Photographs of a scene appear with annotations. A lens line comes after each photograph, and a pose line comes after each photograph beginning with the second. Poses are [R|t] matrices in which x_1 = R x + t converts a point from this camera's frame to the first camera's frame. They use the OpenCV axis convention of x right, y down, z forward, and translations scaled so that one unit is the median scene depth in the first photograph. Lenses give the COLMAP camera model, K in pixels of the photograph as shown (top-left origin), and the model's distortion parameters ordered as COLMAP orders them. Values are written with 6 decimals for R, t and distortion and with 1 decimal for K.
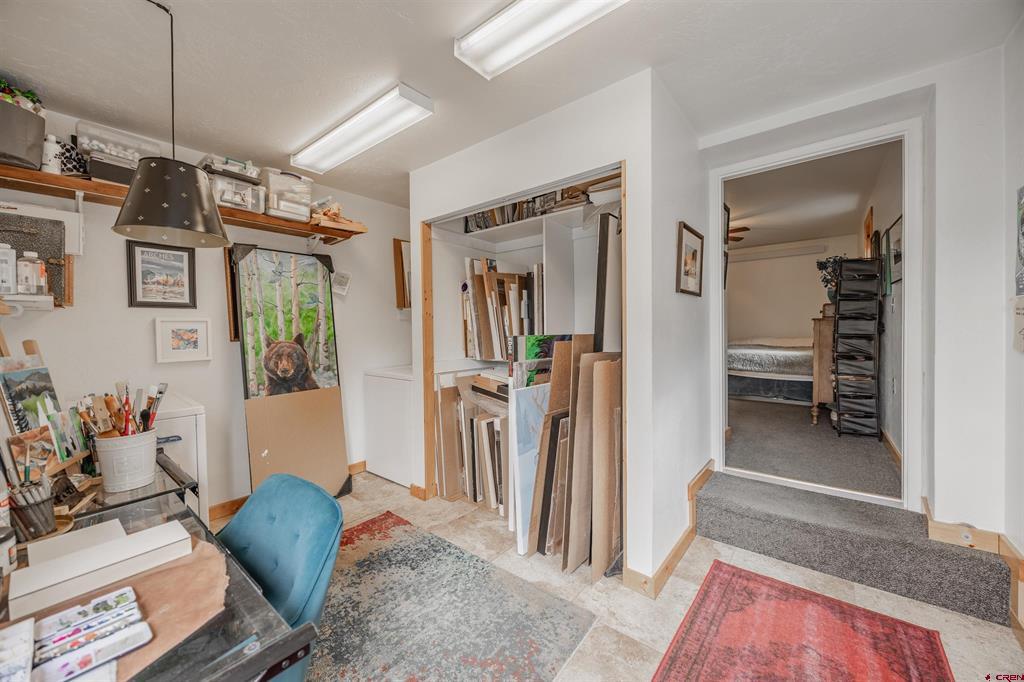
lens RADIAL K [[393.6, 0, 505.7], [0, 393.6, 340.0], [0, 0, 1]] dist [-0.002098, -0.001067]
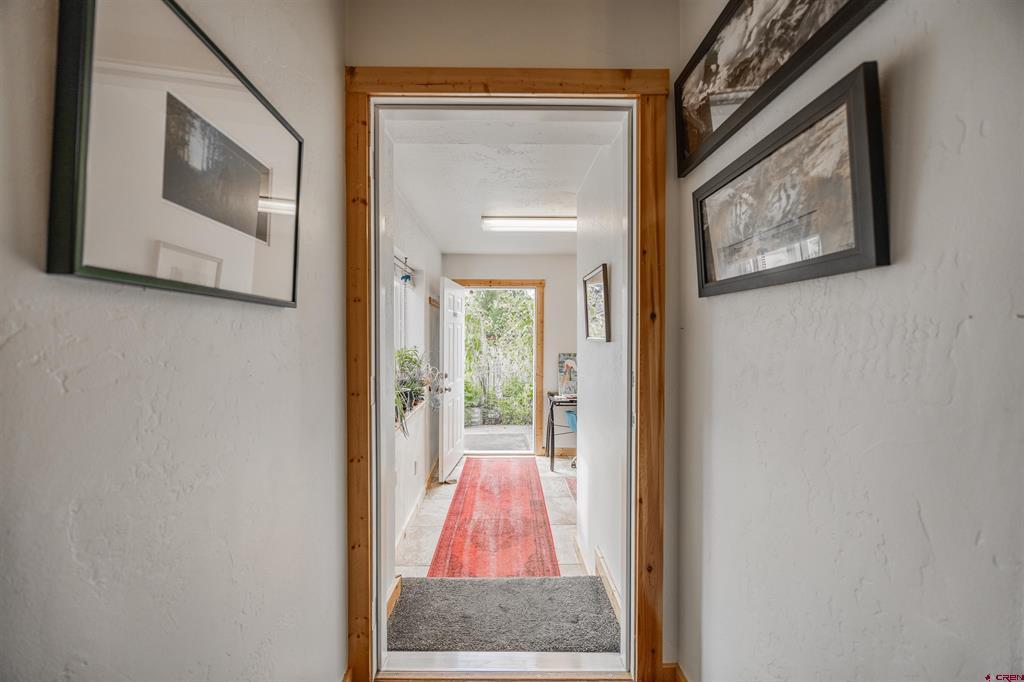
lens RADIAL K [[393.6, 0, 510.4], [0, 393.6, 339.1], [0, 0, 1]] dist [-0.002098, -0.001067]
pose [[-0.763975, 0.019241, -0.644959, 1.089549], [-0.005492, 0.999325, 0.036318, -0.133152], [0.645222, 0.031288, -0.763354, 1.404894]]
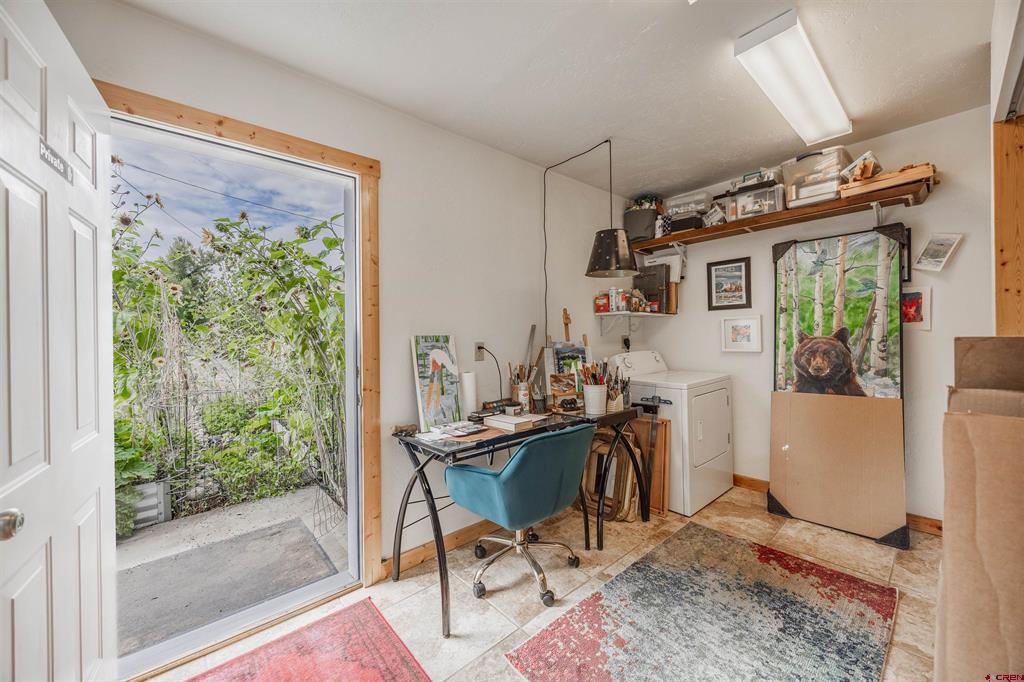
lens RADIAL K [[393.6, 0, 511.3], [0, 393.6, 338.6], [0, 0, 1]] dist [-0.002098, -0.001067]
pose [[-0.176528, 0.024126, -0.984000, 0.488052], [-0.001871, 0.999690, 0.024847, -0.015028], [0.984294, 0.006228, -0.176428, 0.477218]]
